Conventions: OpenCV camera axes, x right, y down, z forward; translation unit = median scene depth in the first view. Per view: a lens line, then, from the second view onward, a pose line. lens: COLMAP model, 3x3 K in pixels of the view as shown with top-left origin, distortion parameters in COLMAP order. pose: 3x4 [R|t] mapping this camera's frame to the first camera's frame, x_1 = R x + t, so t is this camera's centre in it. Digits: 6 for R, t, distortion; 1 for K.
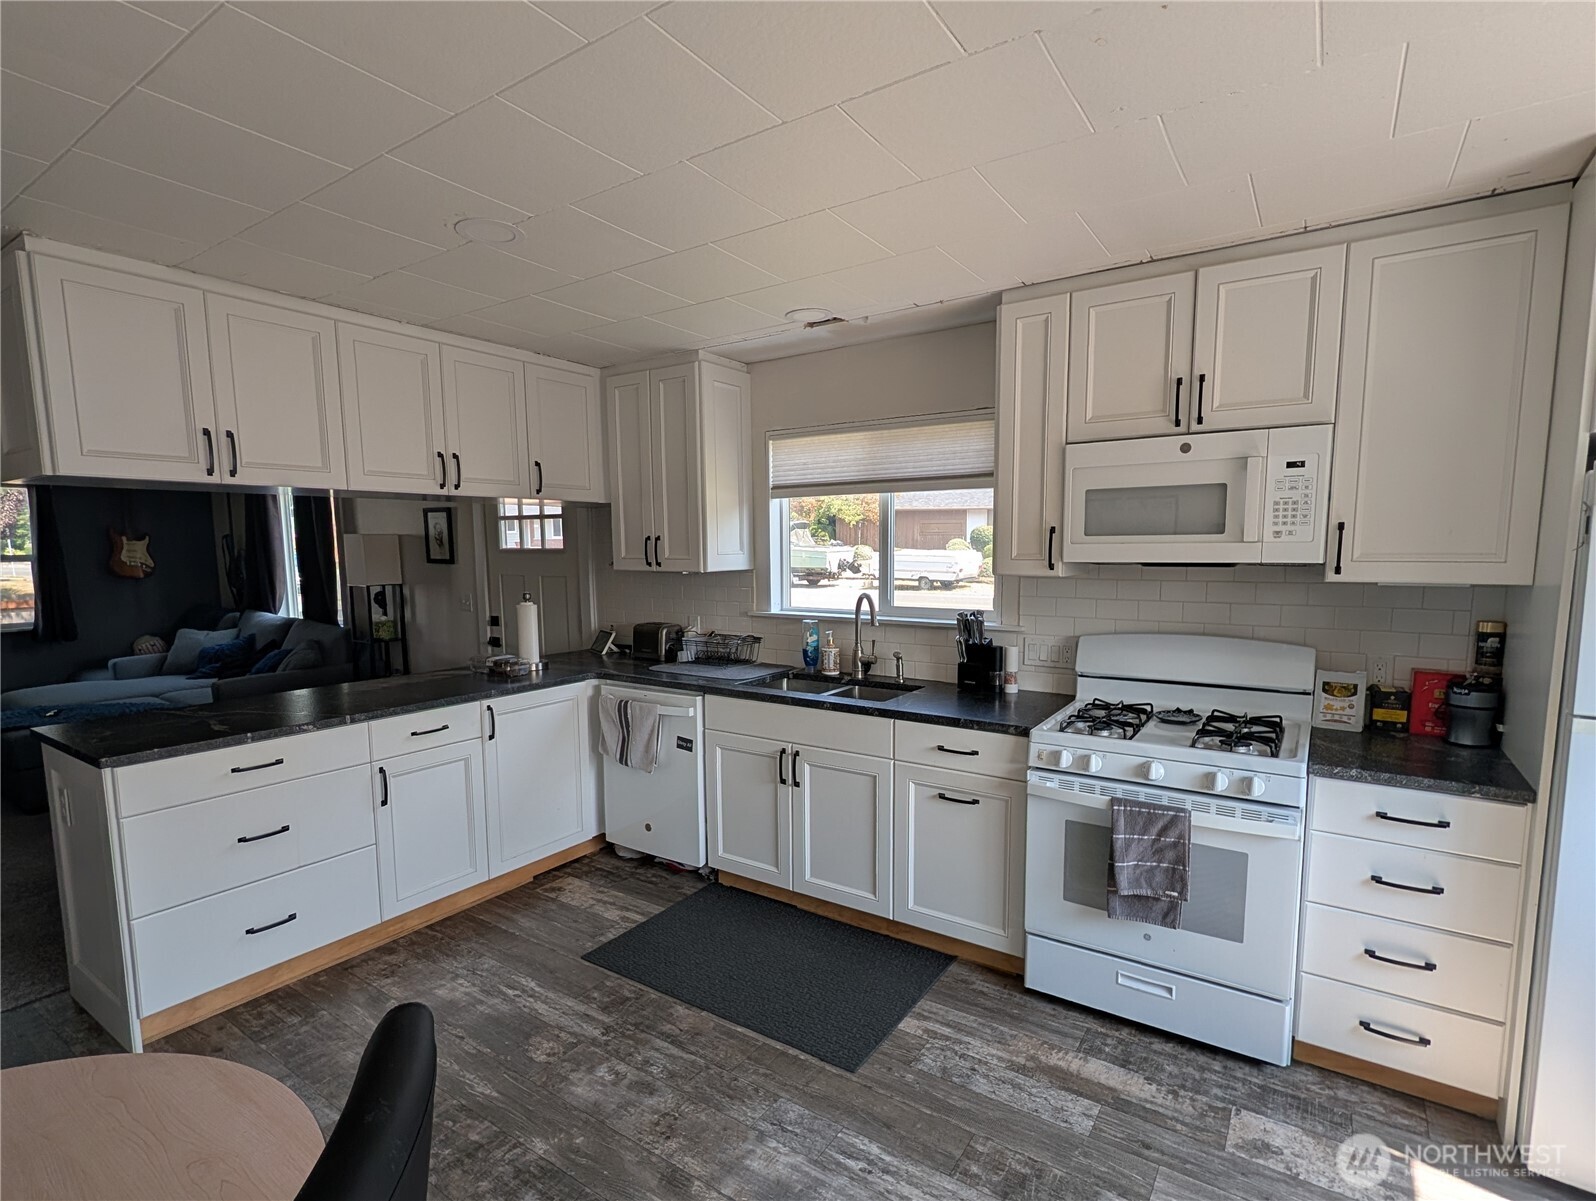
lens RADIAL K [[779.8, 0, 801.8], [0, 779.8, 629.9], [0, 0, 1]] dist [0.003169, -0.000273]
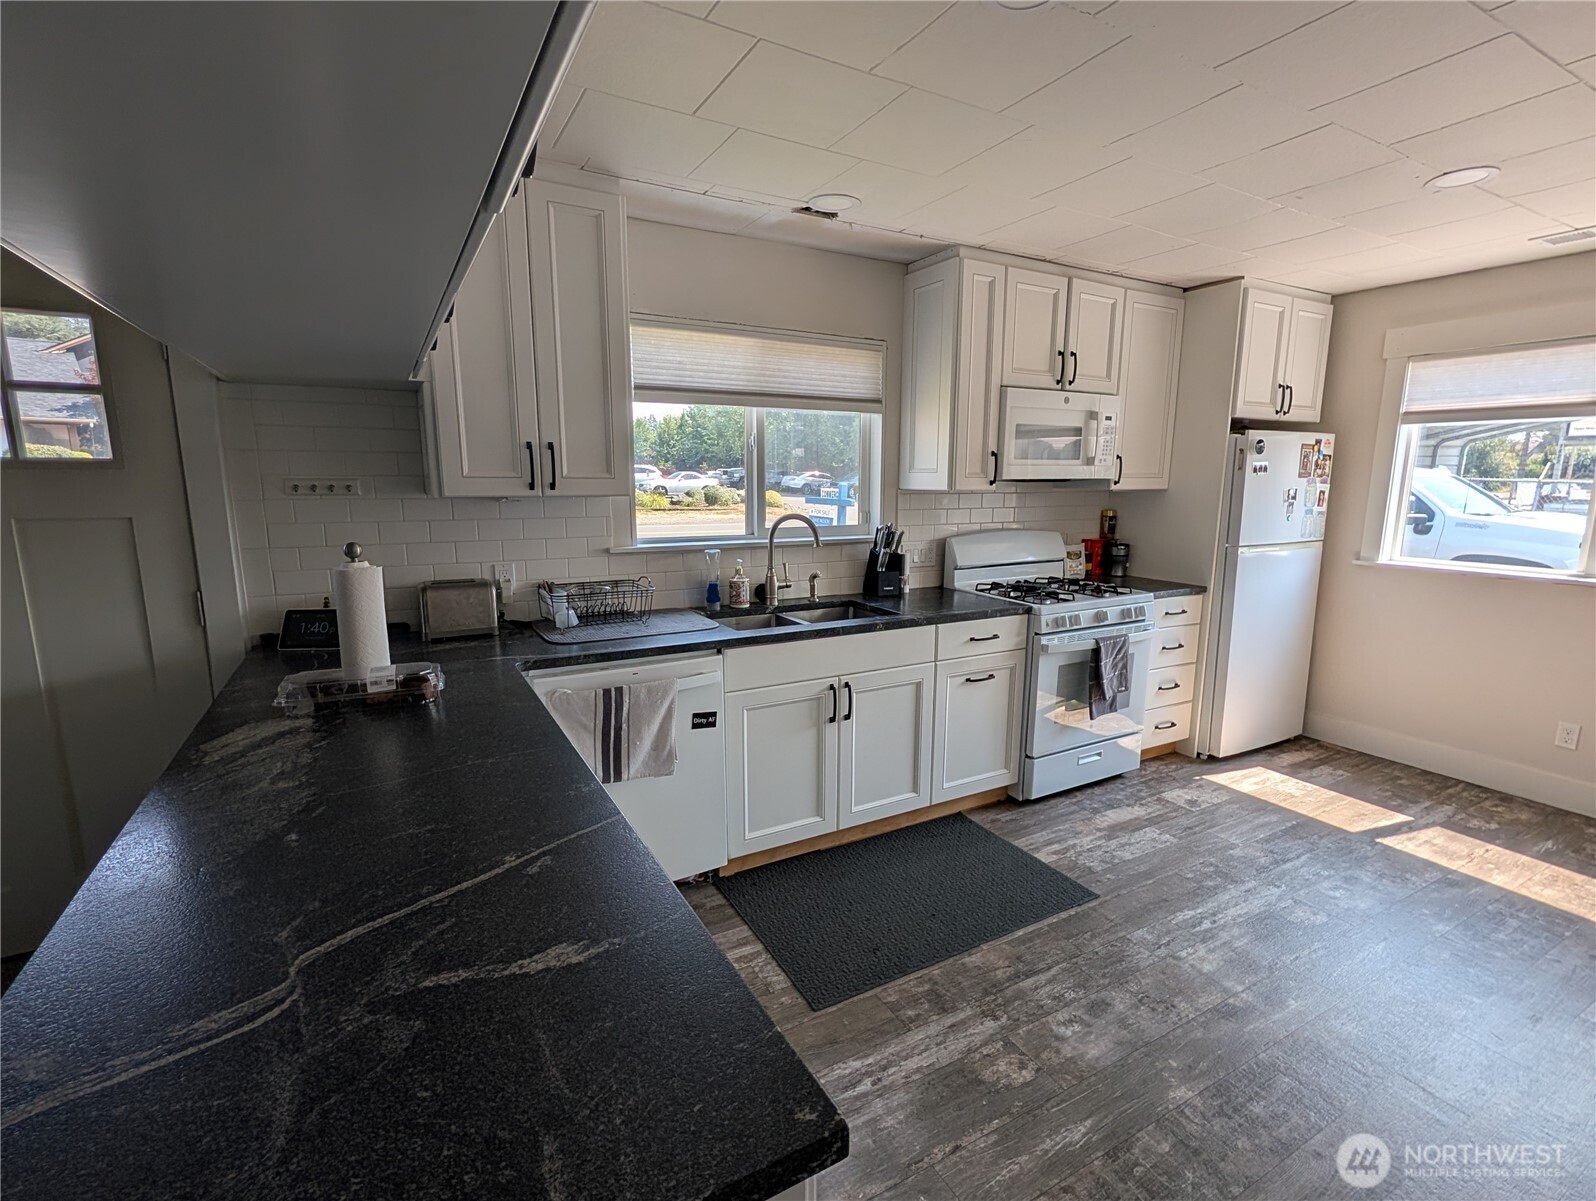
lens RADIAL K [[748.2, 0, 811.6], [0, 748.2, 605.5], [0, 0, 1]] dist [0.014427, -0.000586]
pose [[0.444911, -0.146189, 0.883563, -0.802840], [0.090472, 0.988877, 0.118057, -0.046721], [-0.890993, 0.027412, 0.453188, 0.618519]]
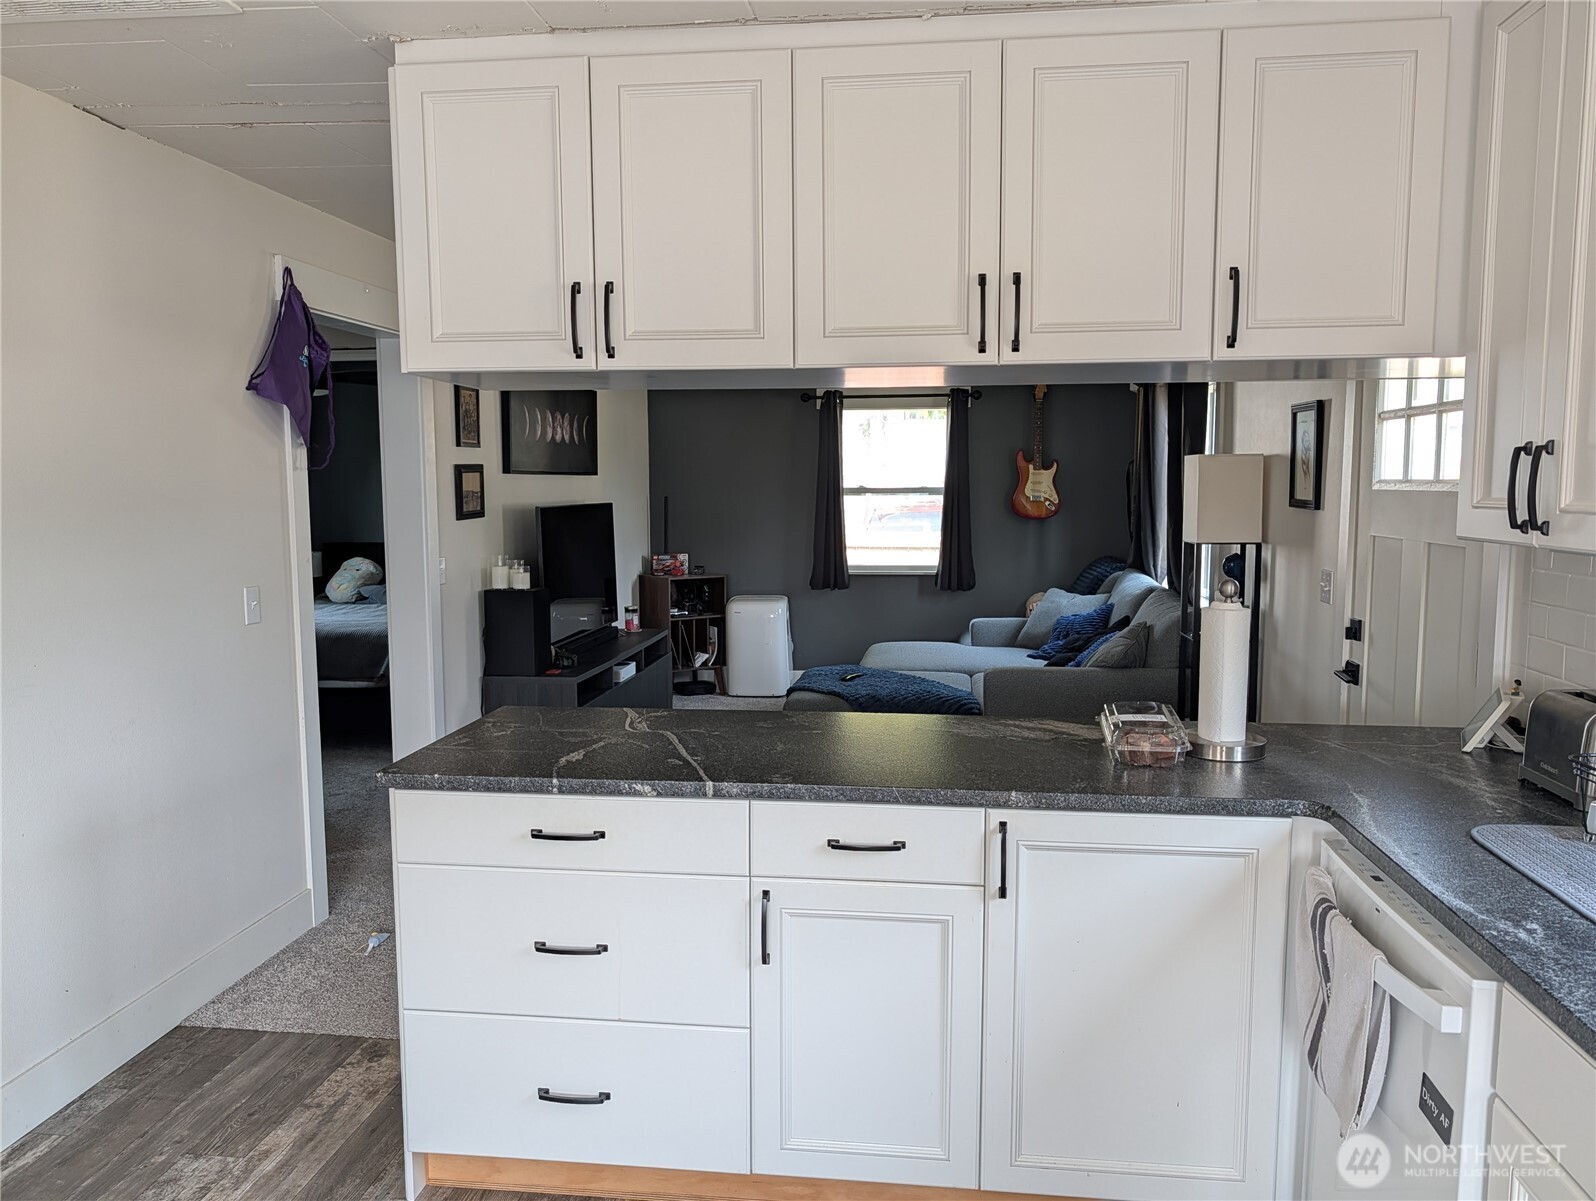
lens RADIAL K [[1148.0, 0, 810.6], [0, 1148.0, 610.2], [0, 0, 1]] dist [0.002407, -0.001271]
pose [[0.460928, 0.103823, -0.881343, 0.143138], [-0.098243, 0.992998, 0.065596, -0.068250], [0.881983, 0.056350, 0.467901, 0.670844]]
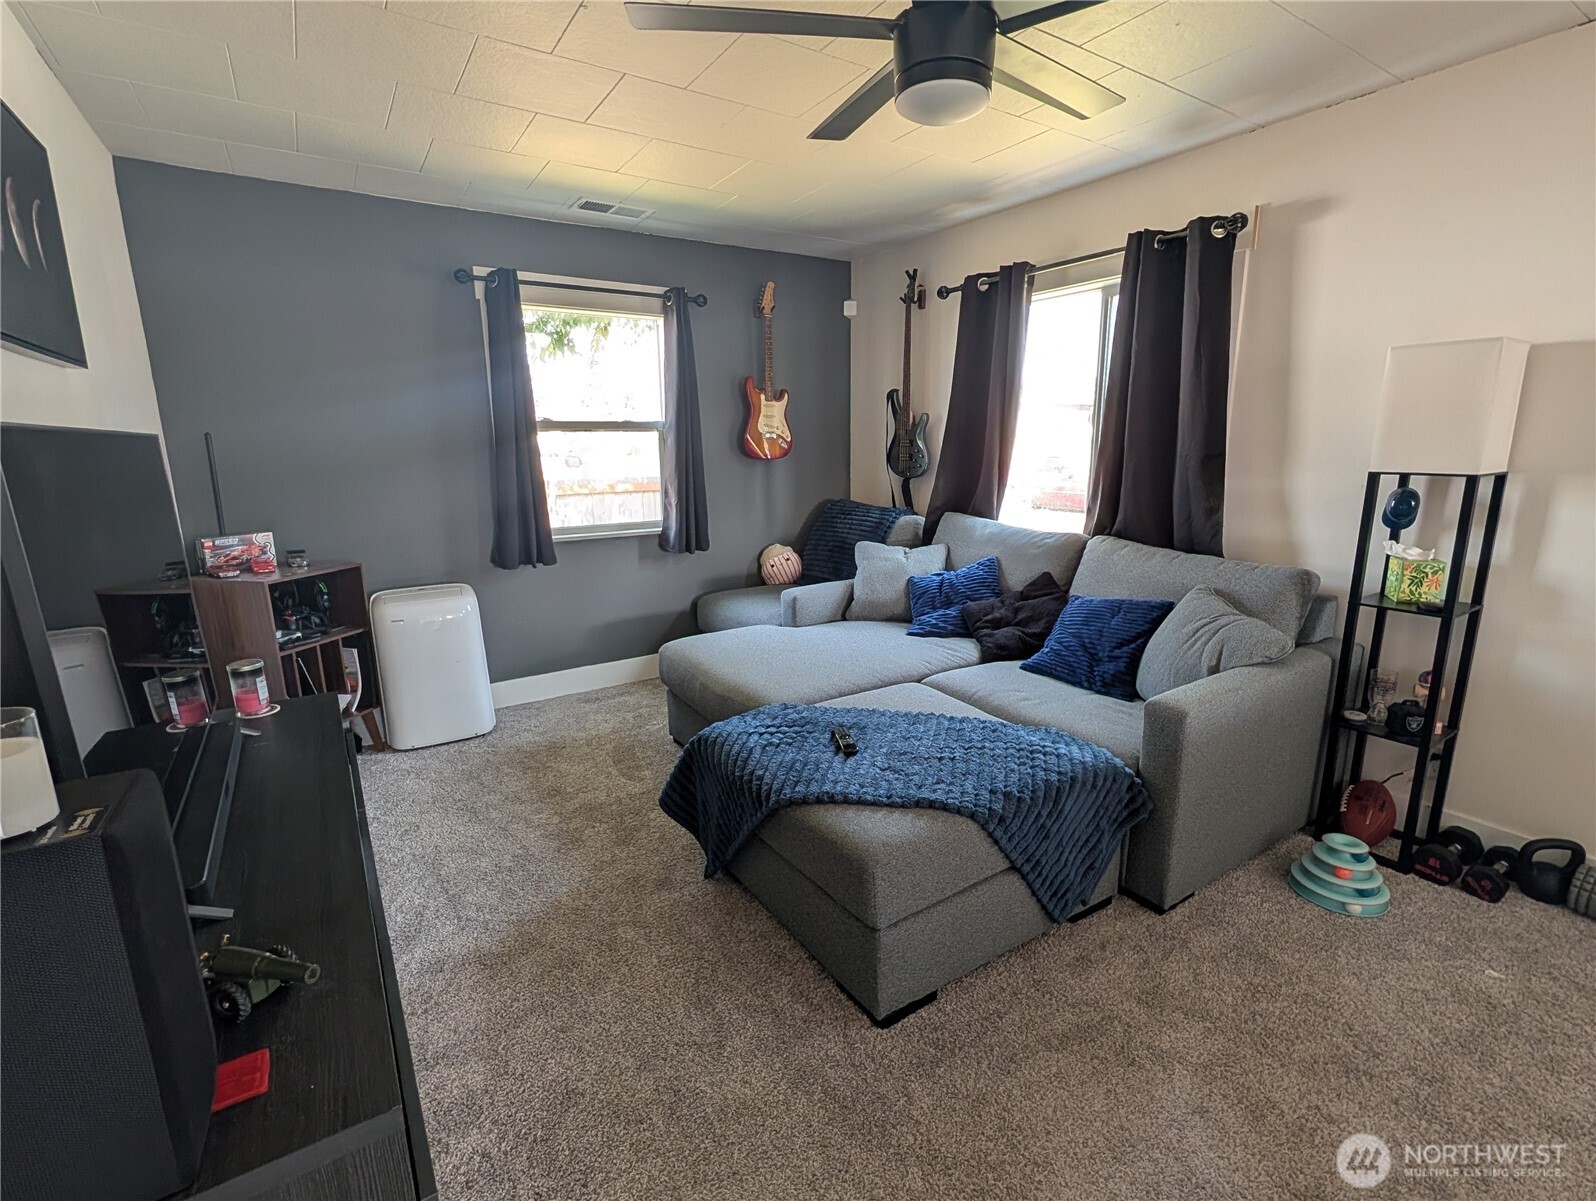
lens RADIAL K [[748.2, 0, 808.3], [0, 748.2, 600.0], [0, 0, 1]] dist [0.014427, -0.000586]
pose [[0.930428, 0.081590, -0.357278, -1.436208], [-0.043349, 0.992560, 0.113775, -0.049263], [0.363903, -0.090372, 0.927042, 1.000260]]
